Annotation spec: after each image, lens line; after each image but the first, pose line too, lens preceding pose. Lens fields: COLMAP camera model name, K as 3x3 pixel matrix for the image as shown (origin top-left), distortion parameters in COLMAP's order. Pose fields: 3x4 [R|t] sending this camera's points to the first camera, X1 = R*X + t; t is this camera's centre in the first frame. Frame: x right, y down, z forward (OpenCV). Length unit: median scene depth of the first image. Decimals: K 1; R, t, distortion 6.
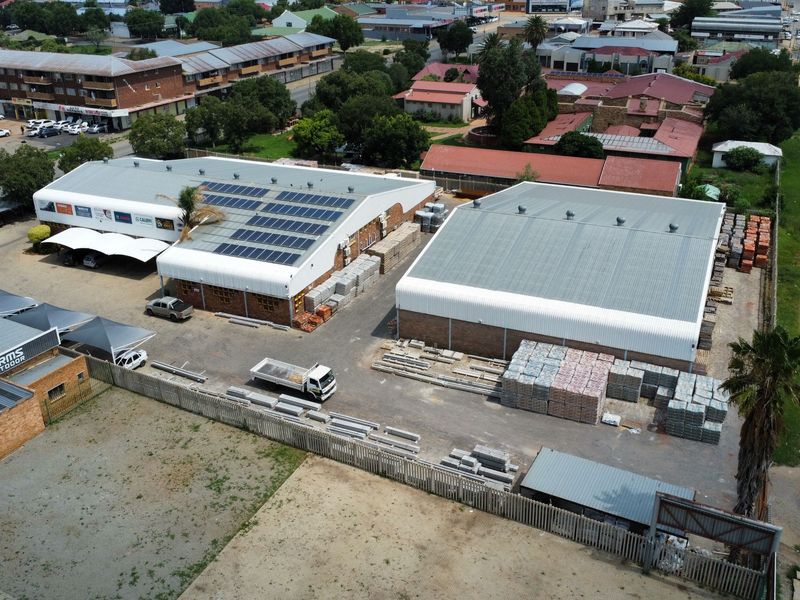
lens RADIAL K [[780.0, 0, 399.3], [0, 780.0, 301.2], [0, 0, 1]] dist [-0.027500, 0.000000]
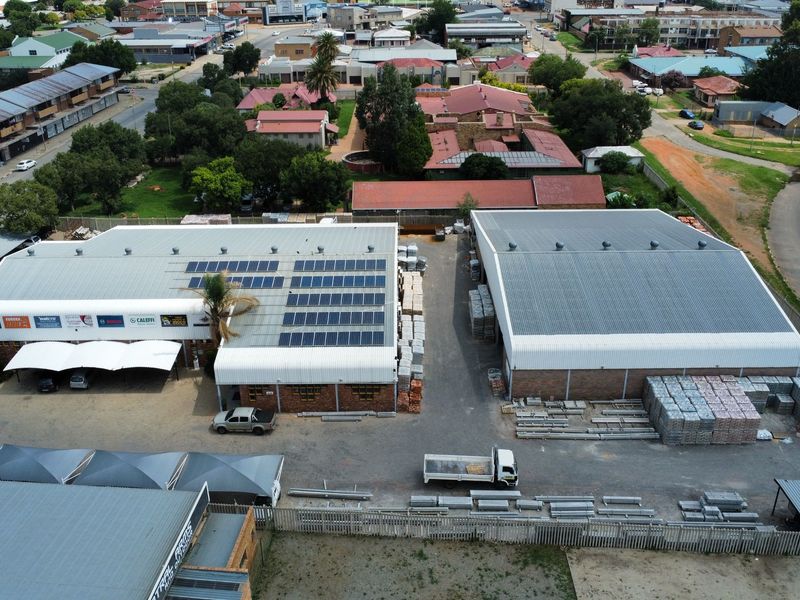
lens RADIAL K [[780.0, 0, 400.3], [0, 780.0, 300.1], [0, 0, 1]] dist [-0.027500, 0.000000]
pose [[0.913950, -0.169410, 0.368775, -0.378979], [0.170111, 0.984941, 0.030874, -0.104056], [-0.368452, 0.034515, 0.929006, 0.121647]]
